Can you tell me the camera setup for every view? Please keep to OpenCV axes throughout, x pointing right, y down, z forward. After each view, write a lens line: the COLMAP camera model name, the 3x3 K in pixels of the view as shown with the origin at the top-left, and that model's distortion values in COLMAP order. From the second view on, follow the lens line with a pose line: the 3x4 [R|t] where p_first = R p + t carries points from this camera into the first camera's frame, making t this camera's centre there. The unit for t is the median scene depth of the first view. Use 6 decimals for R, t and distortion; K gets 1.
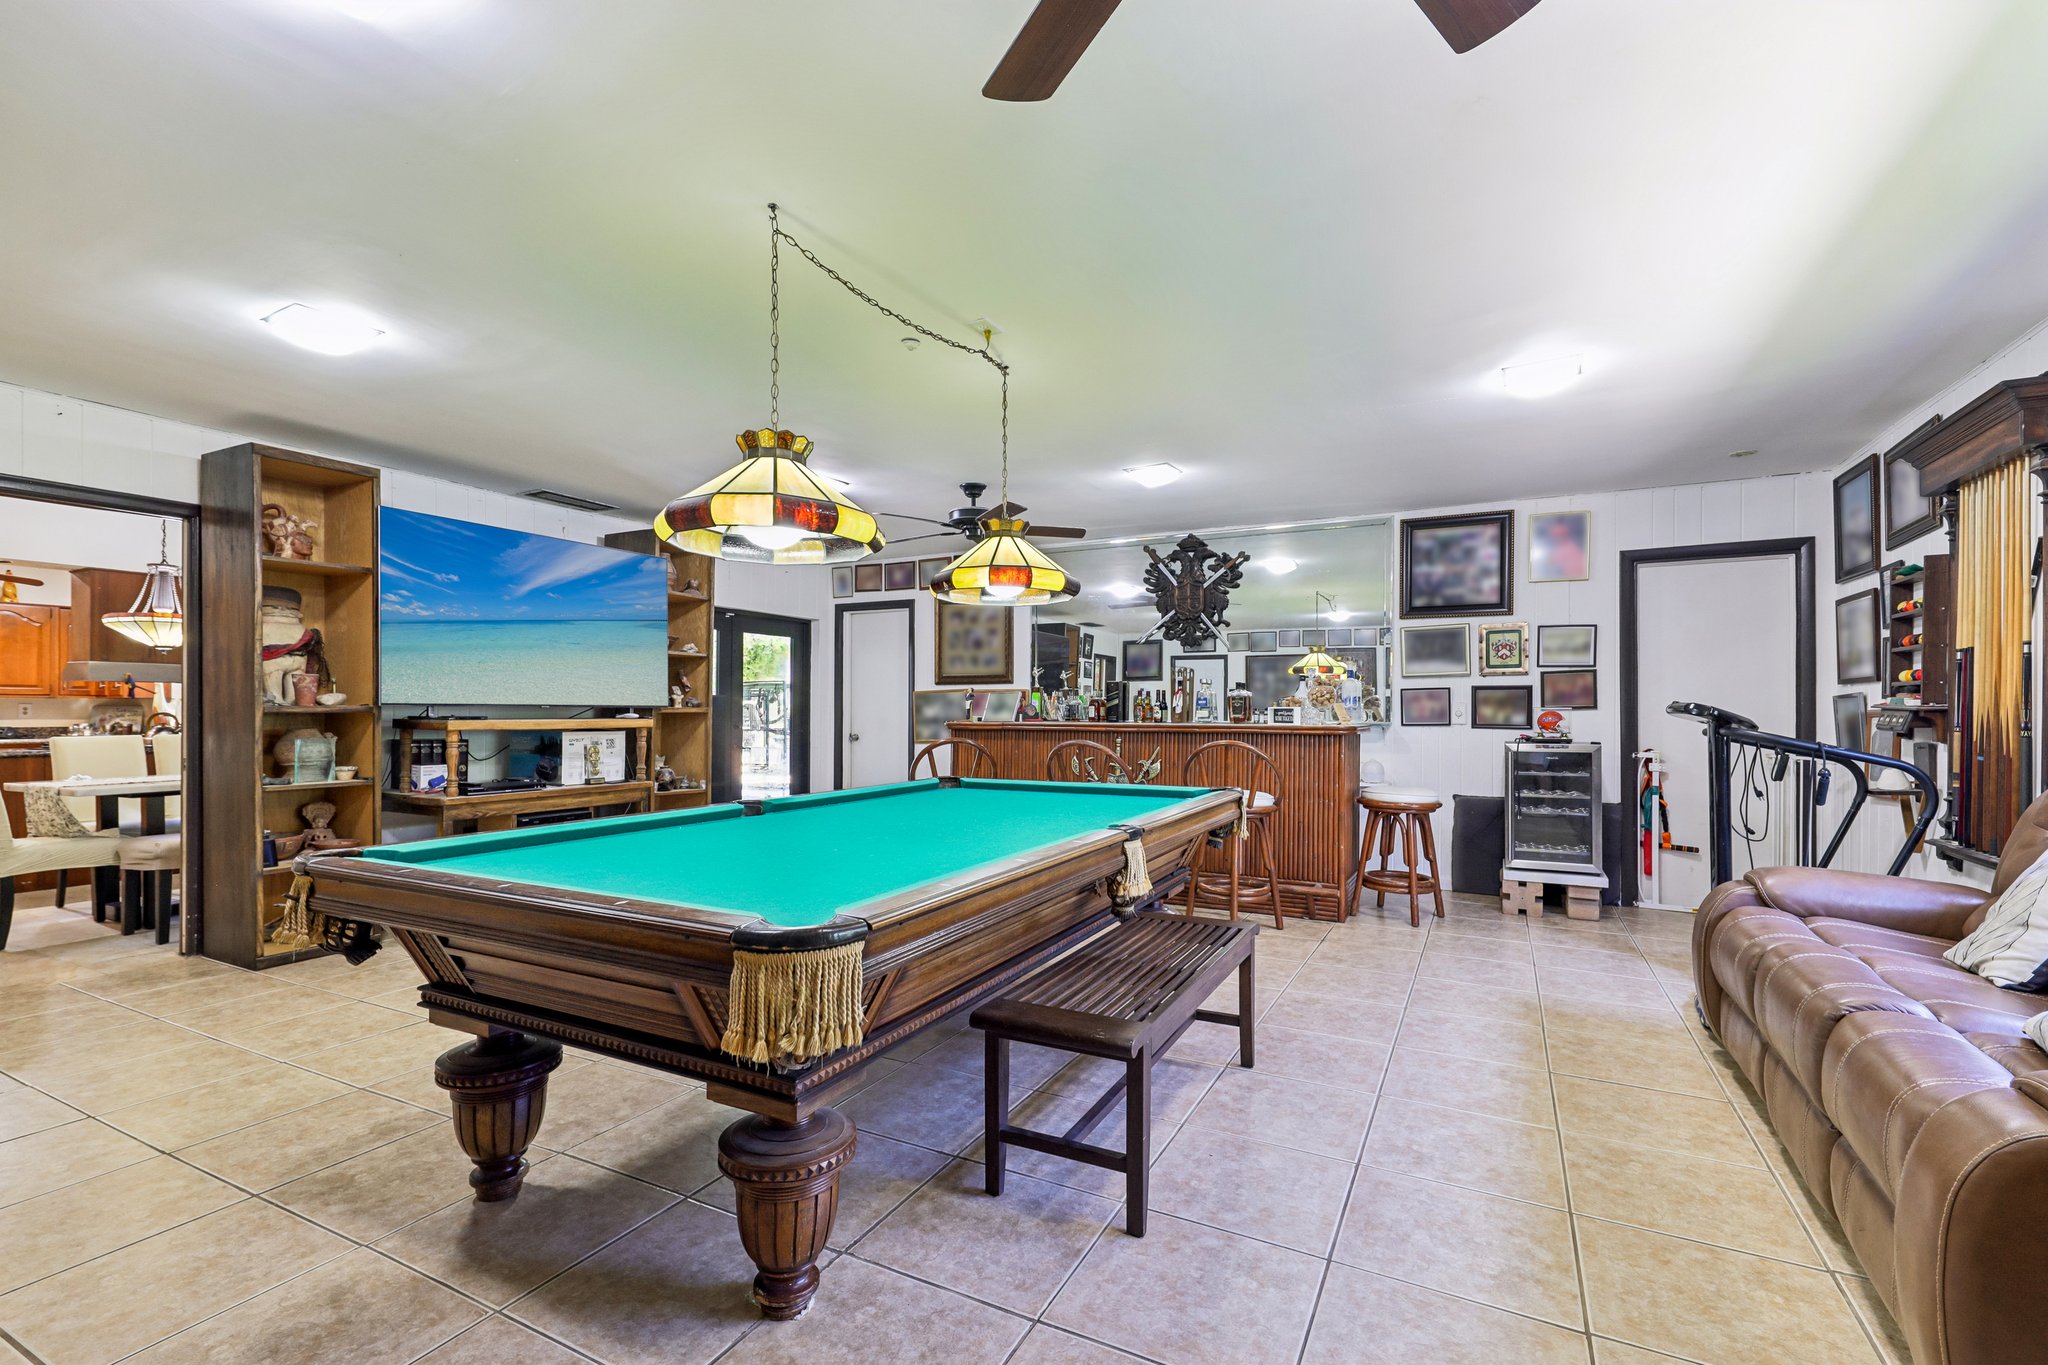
lens RADIAL K [[925.1, 0, 1029.2], [0, 925.1, 696.6], [0, 0, 1]] dist [0.014283, -0.006014]
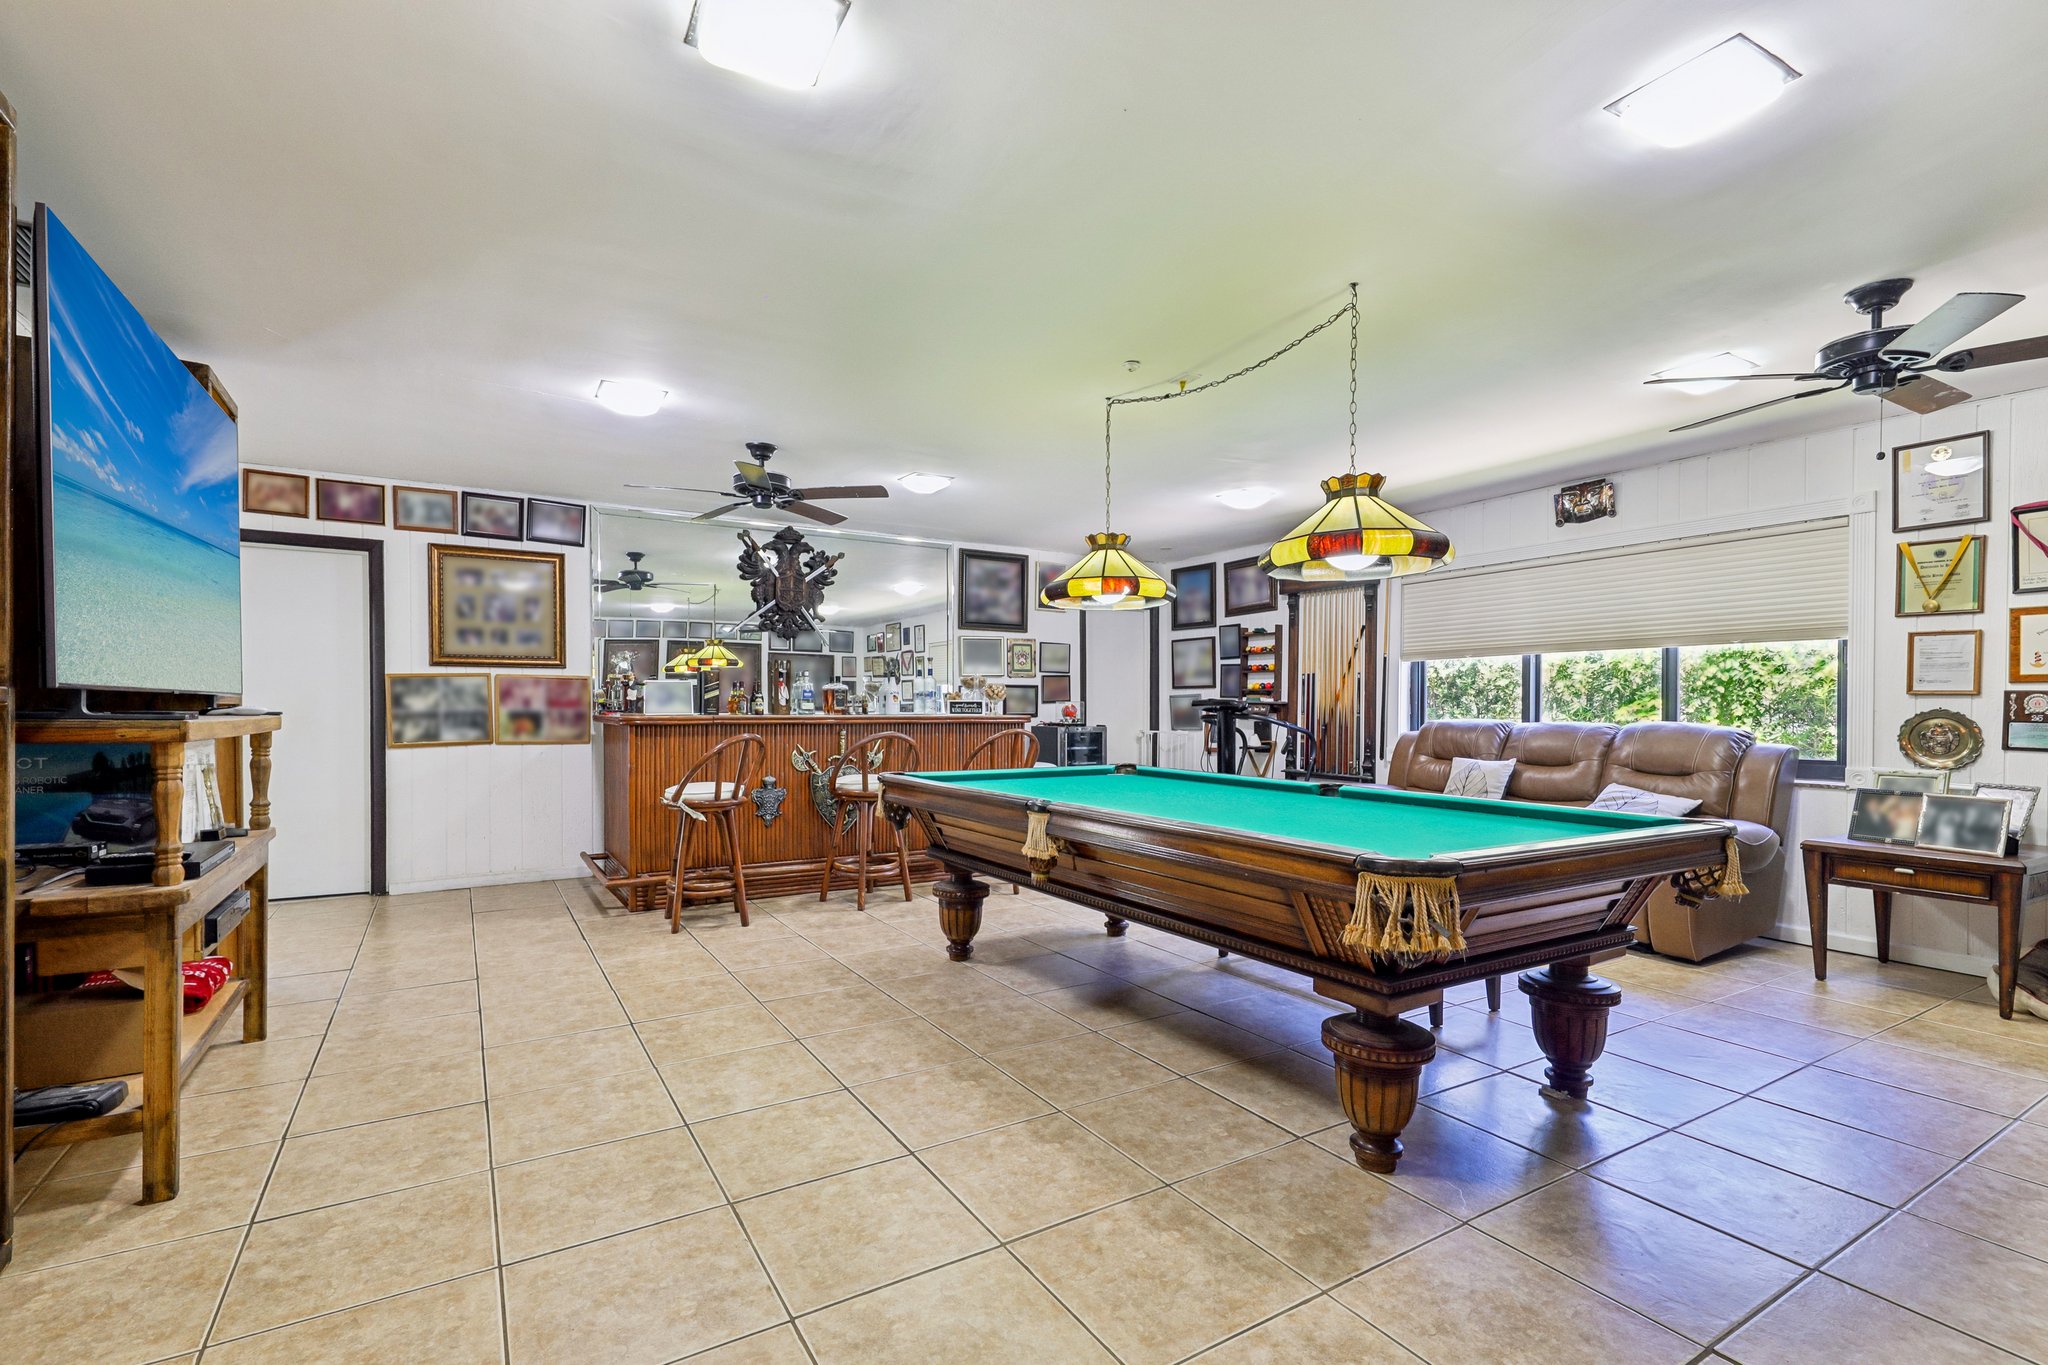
lens RADIAL K [[925.1, 0, 1030.6], [0, 925.1, 680.5], [0, 0, 1]] dist [0.014283, -0.006014]
pose [[0.509586, 0.025682, 0.860036, -0.598599], [-0.013935, 0.999670, -0.021595, 0.009504], [-0.860307, -0.000980, 0.509775, 0.290851]]
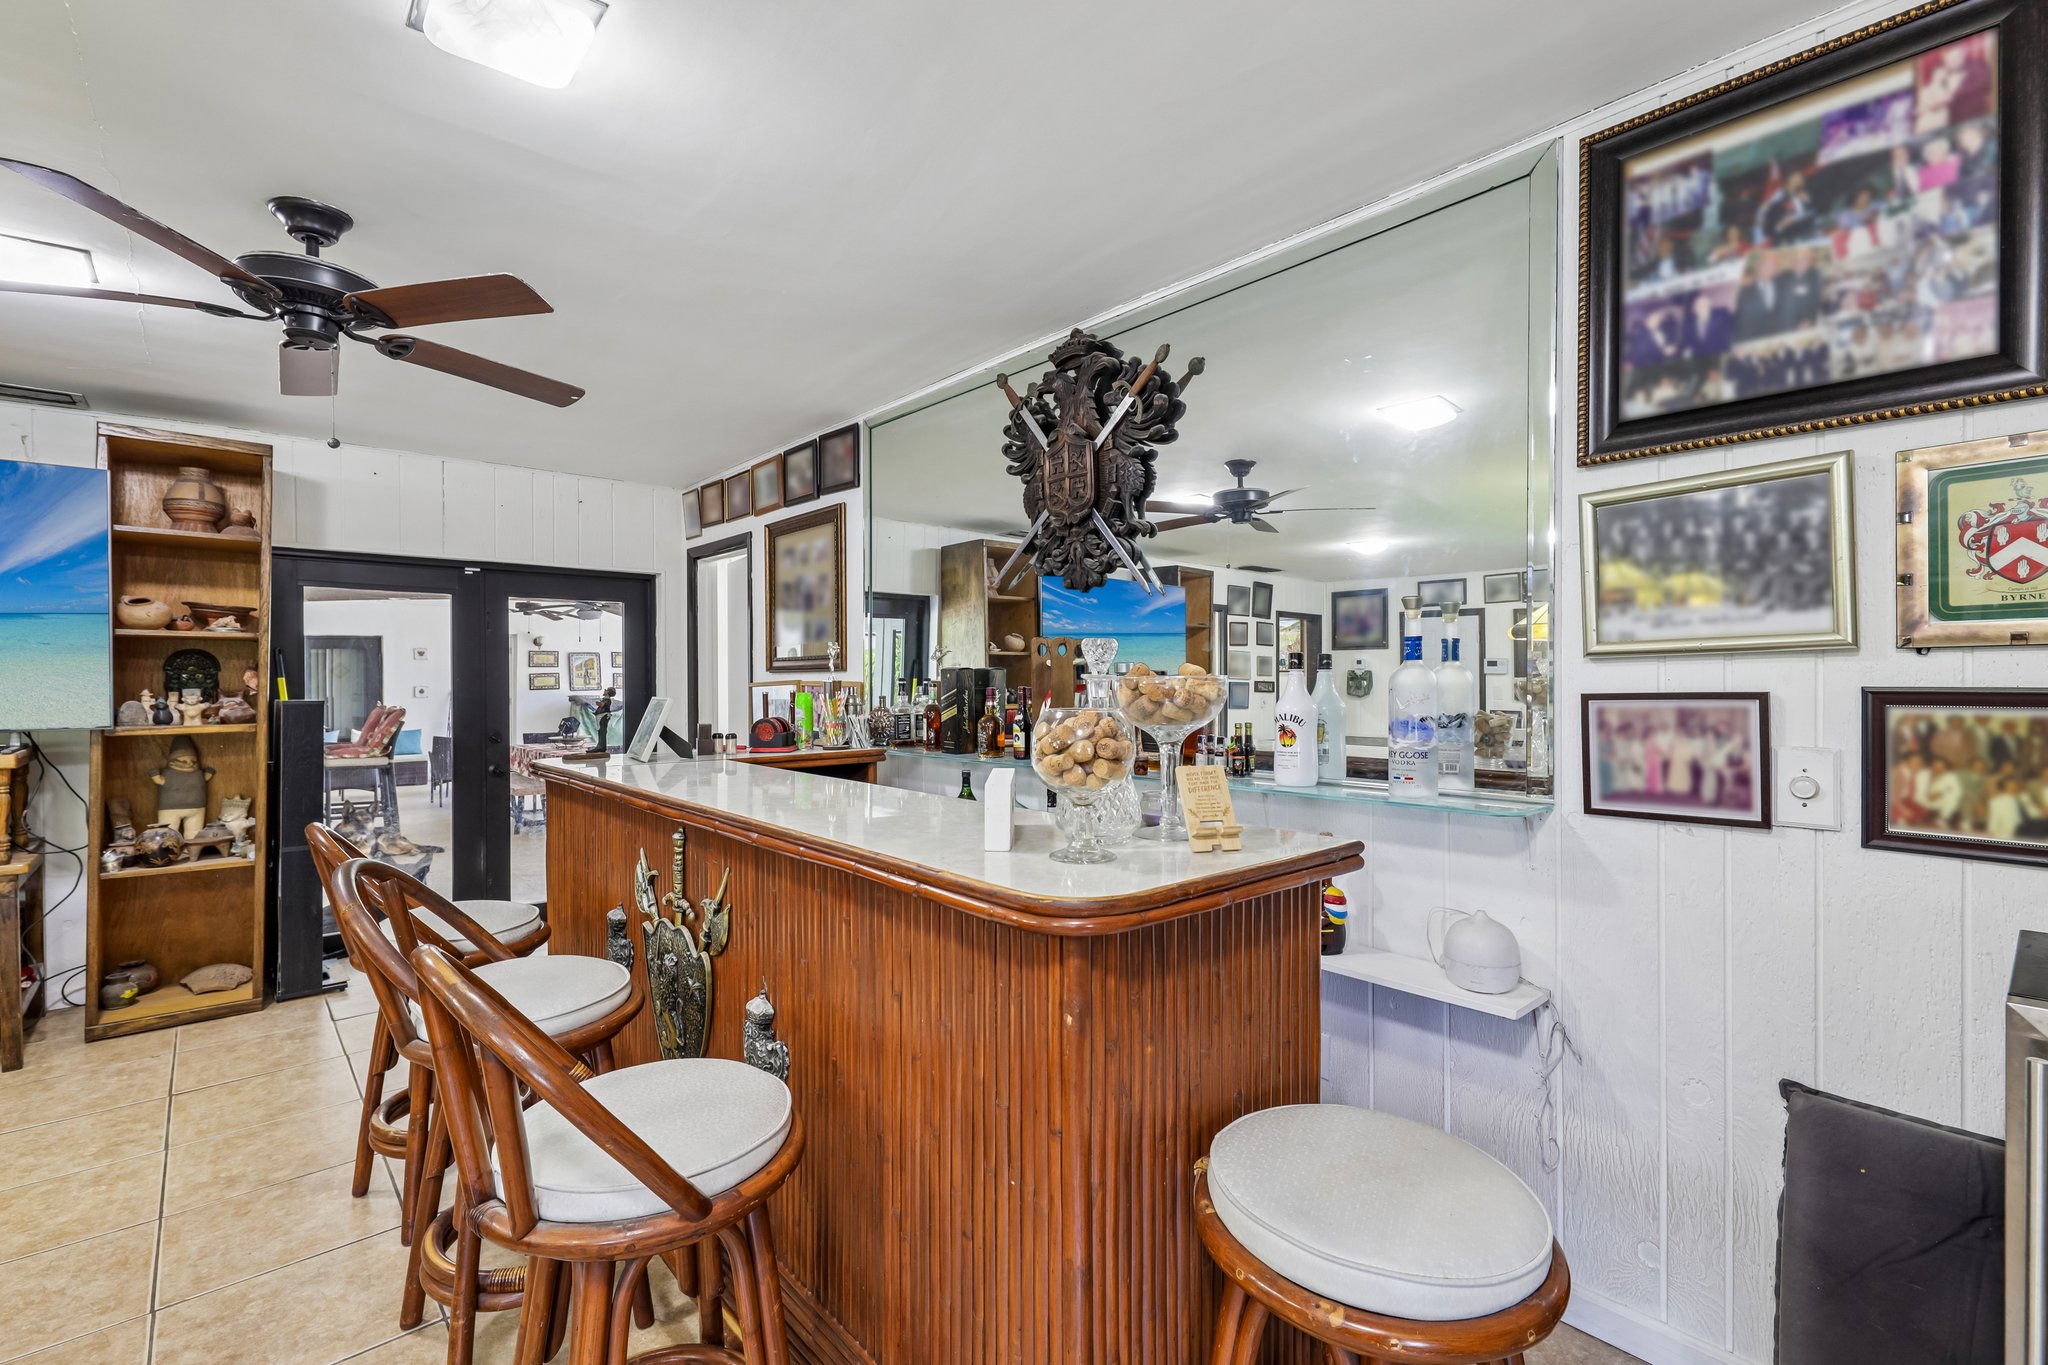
lens RADIAL K [[925.1, 0, 1011.2], [0, 925.1, 678.2], [0, 0, 1]] dist [0.014283, -0.006014]
pose [[0.926810, -0.005831, -0.375486, 0.338670], [0.011946, 0.999831, 0.013958, -0.020177], [0.375341, -0.017422, 0.926723, 0.638138]]
